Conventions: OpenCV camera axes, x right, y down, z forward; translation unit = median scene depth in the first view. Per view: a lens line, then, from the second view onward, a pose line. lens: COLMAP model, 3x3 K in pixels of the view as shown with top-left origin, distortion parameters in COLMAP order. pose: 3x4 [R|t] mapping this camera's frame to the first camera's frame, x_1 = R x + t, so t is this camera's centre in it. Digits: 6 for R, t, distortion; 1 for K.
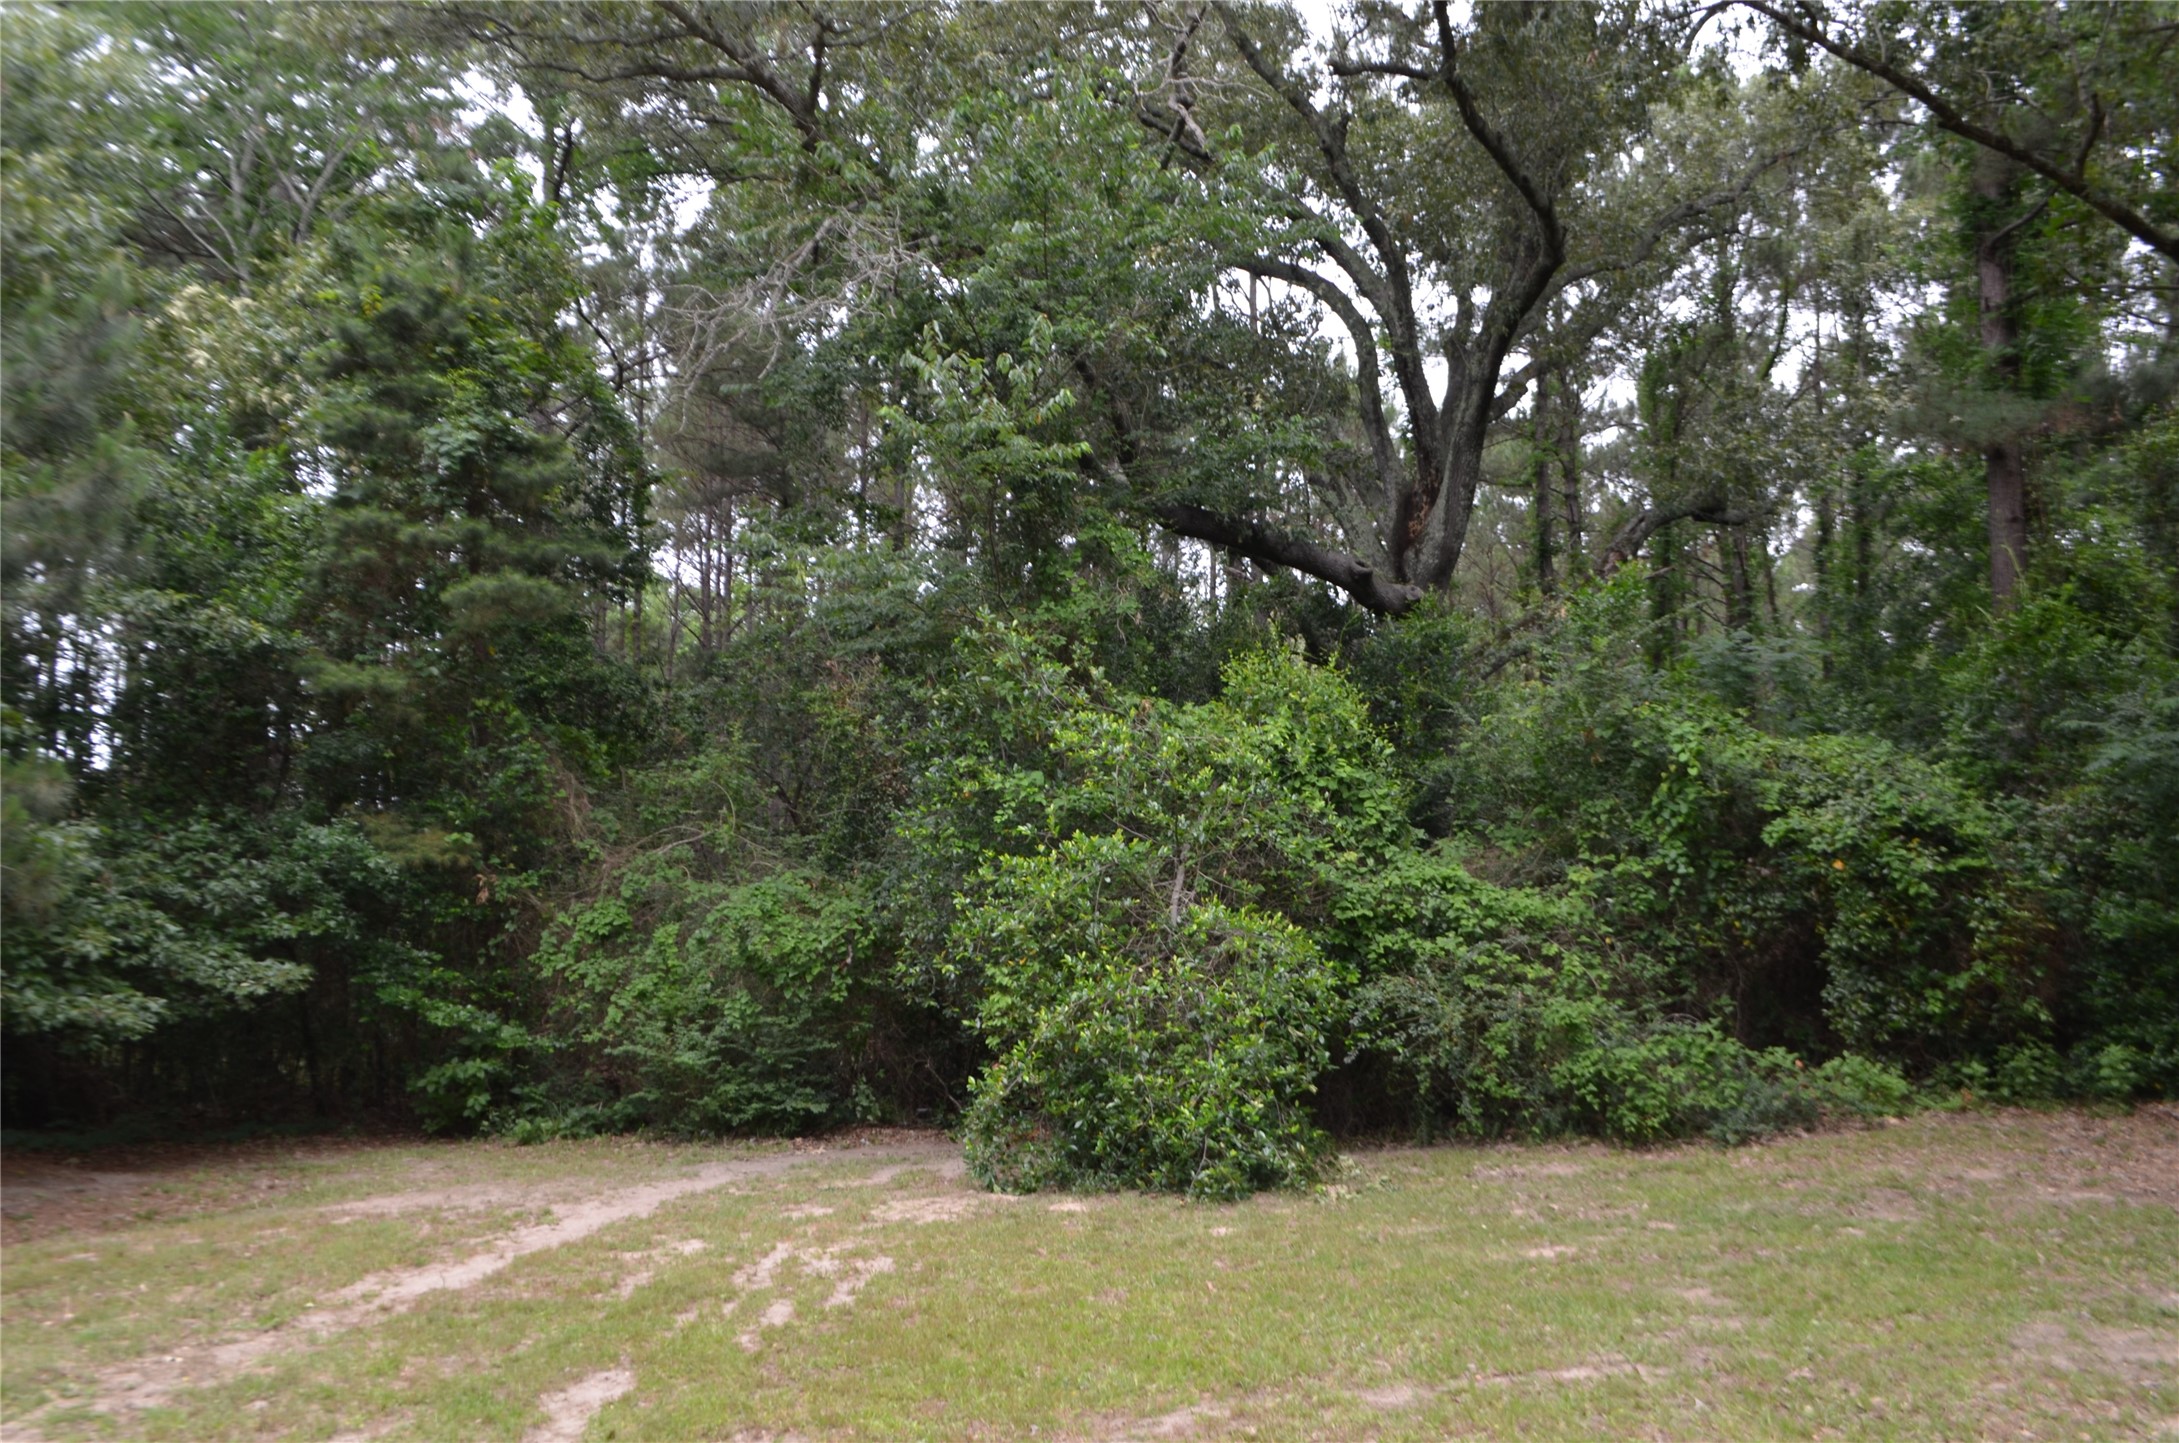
lens RADIAL K [[1912.5, 0, 1094.0], [0, 1912.5, 726.5], [0, 0, 1]] dist [-0.016793, -0.007728]
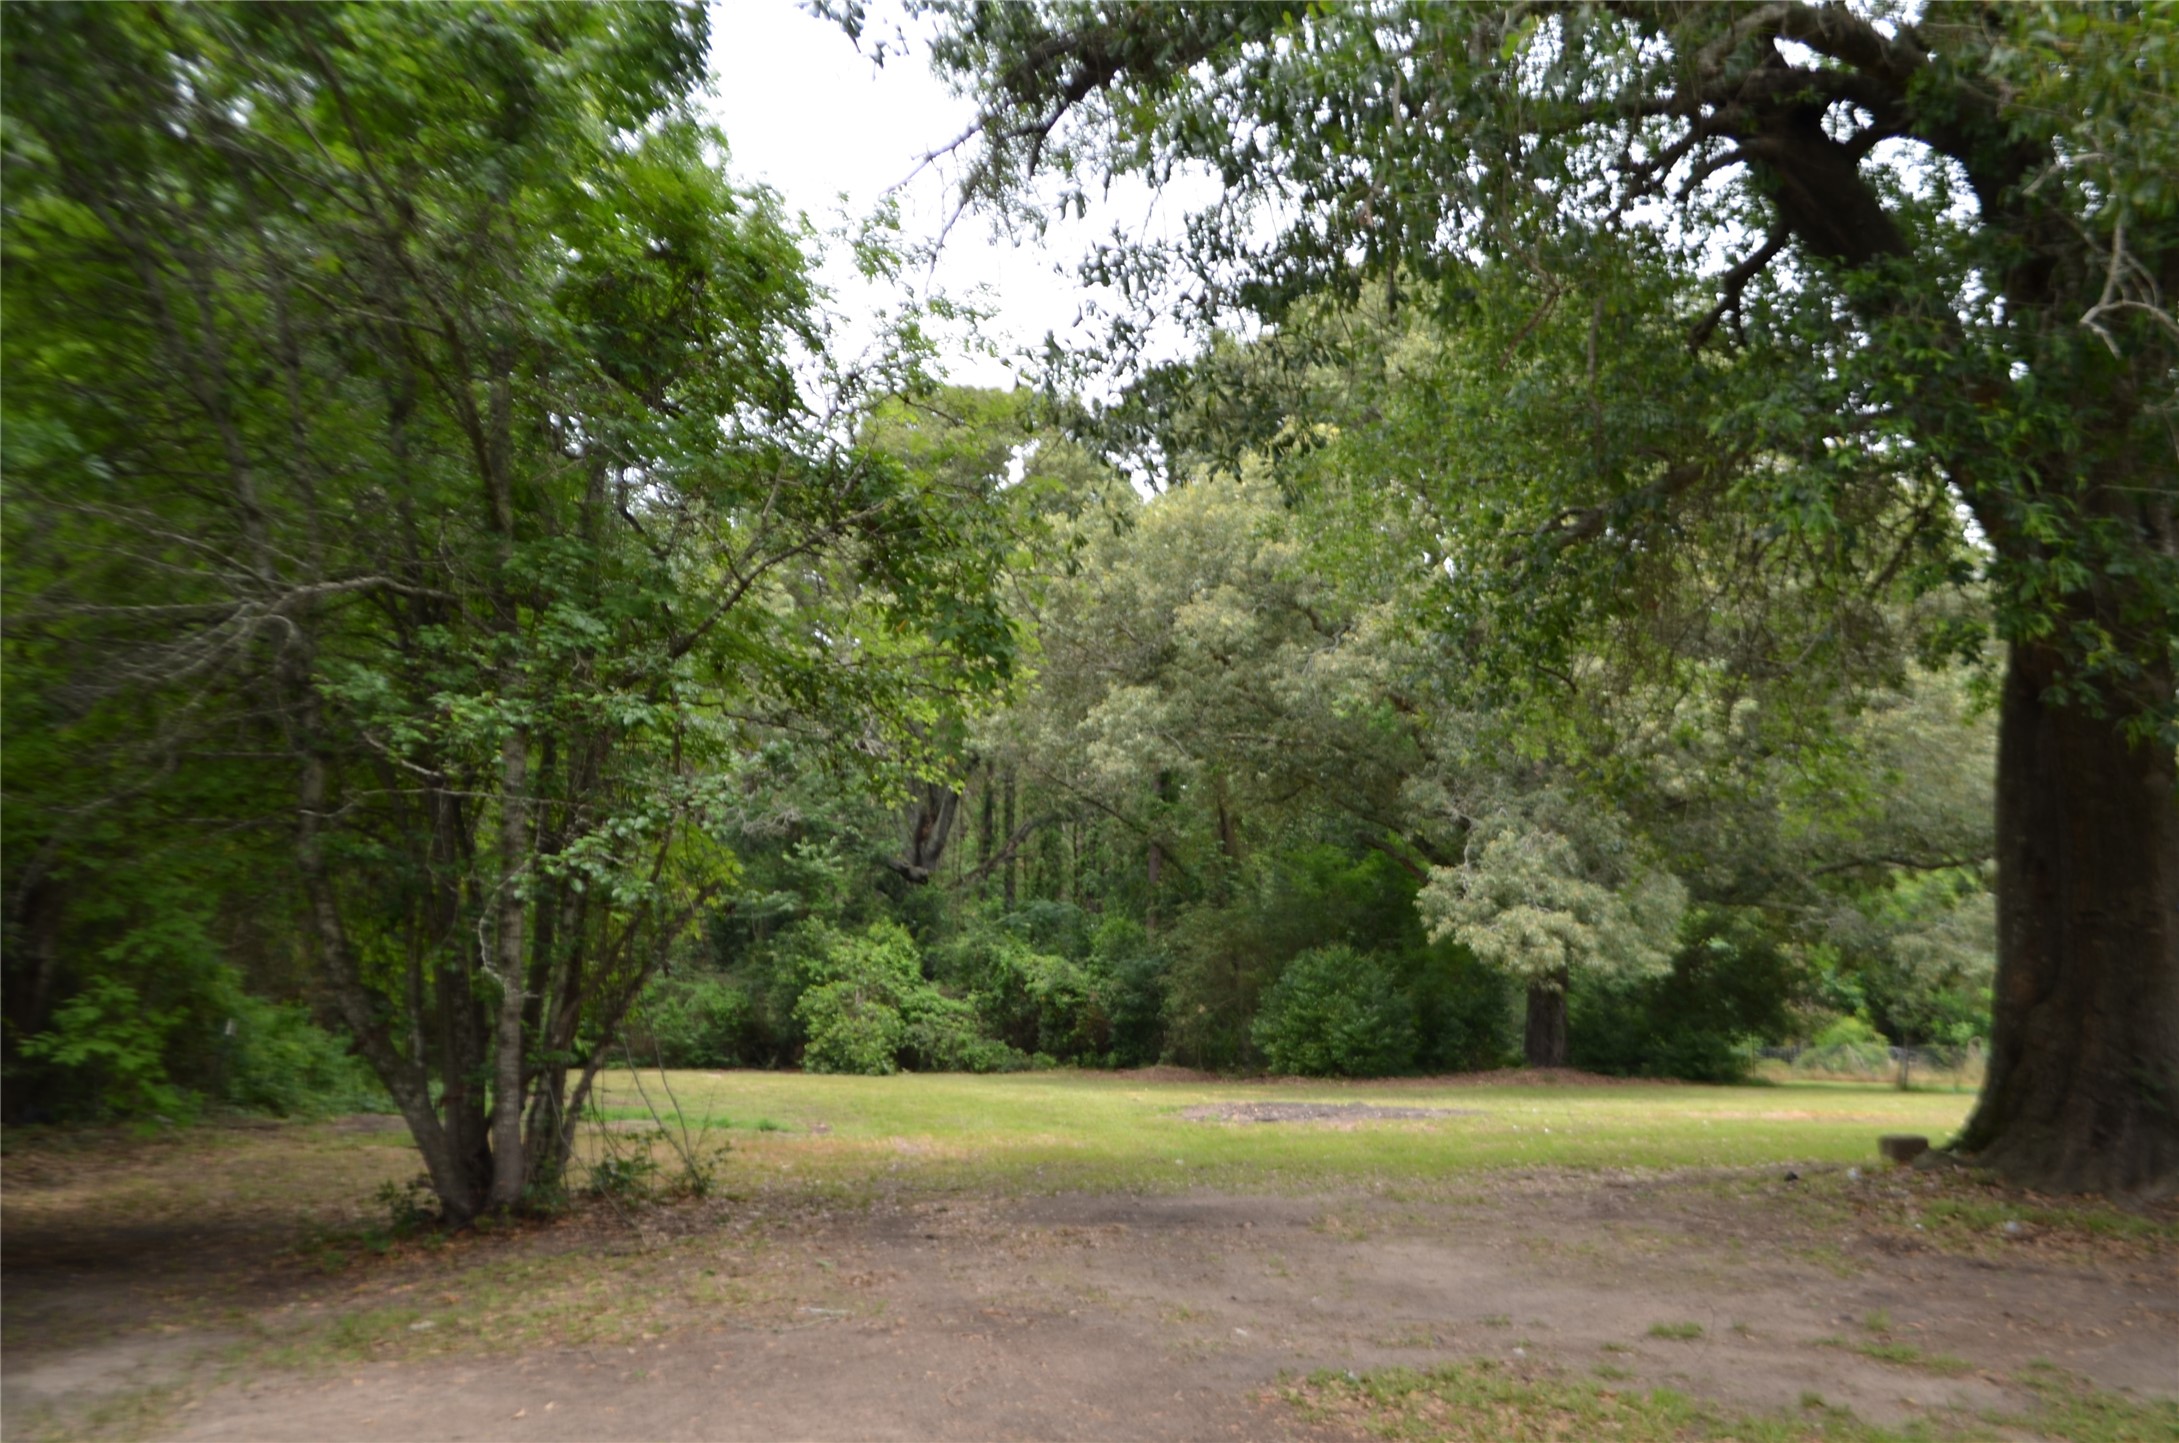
lens RADIAL K [[1912.5, 0, 1085.2], [0, 1912.5, 724.2], [0, 0, 1]] dist [-0.016793, -0.007728]
pose [[0.961781, 0.082880, 0.260976, -0.507645], [-0.074056, 0.996306, -0.043483, -0.290443], [-0.263615, 0.022495, 0.964366, -2.489542]]
